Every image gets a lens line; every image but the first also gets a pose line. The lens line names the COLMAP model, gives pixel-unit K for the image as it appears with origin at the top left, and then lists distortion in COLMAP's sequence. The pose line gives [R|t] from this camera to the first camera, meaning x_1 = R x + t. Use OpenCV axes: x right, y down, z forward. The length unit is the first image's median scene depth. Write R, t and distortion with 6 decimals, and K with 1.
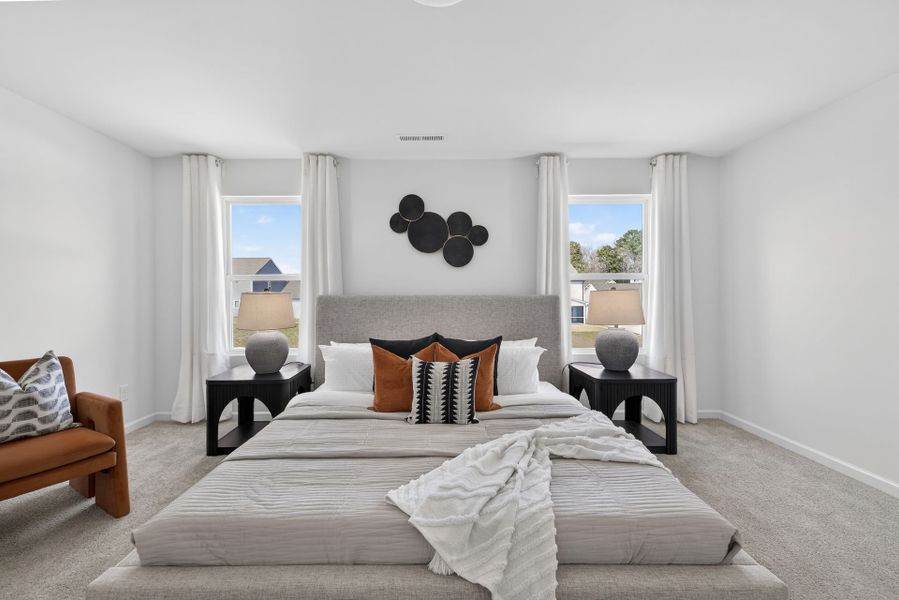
lens RADIAL K [[386.6, 0, 450.2], [0, 386.6, 293.2], [0, 0, 1]] dist [0.013178, -0.000837]
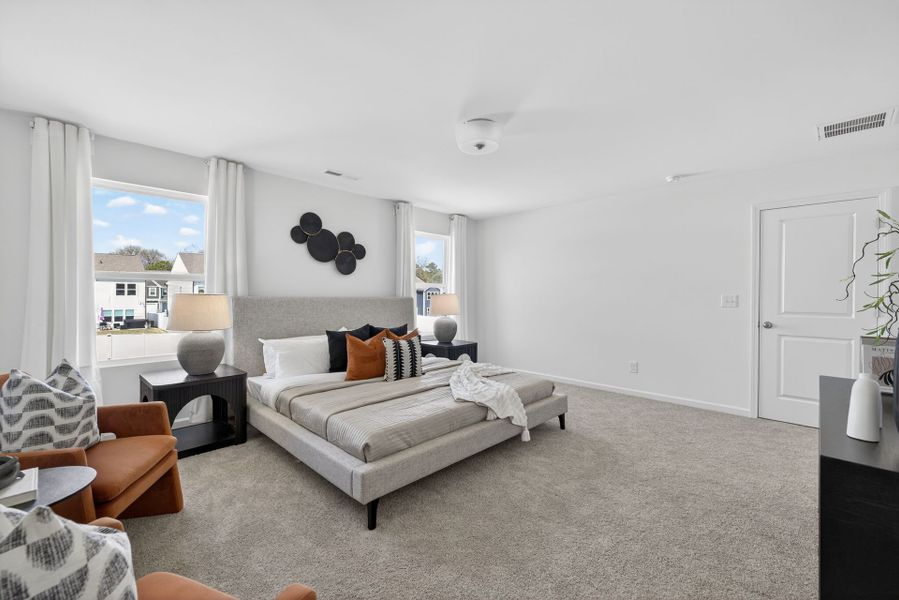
lens RADIAL K [[386.6, 0, 450.2], [0, 386.6, 293.2], [0, 0, 1]] dist [0.013178, -0.000837]
pose [[0.692485, 0.011022, 0.721348, -0.683283], [-0.009070, 0.999937, -0.006571, -0.001522], [-0.721375, -0.001993, 0.692542, -0.145408]]
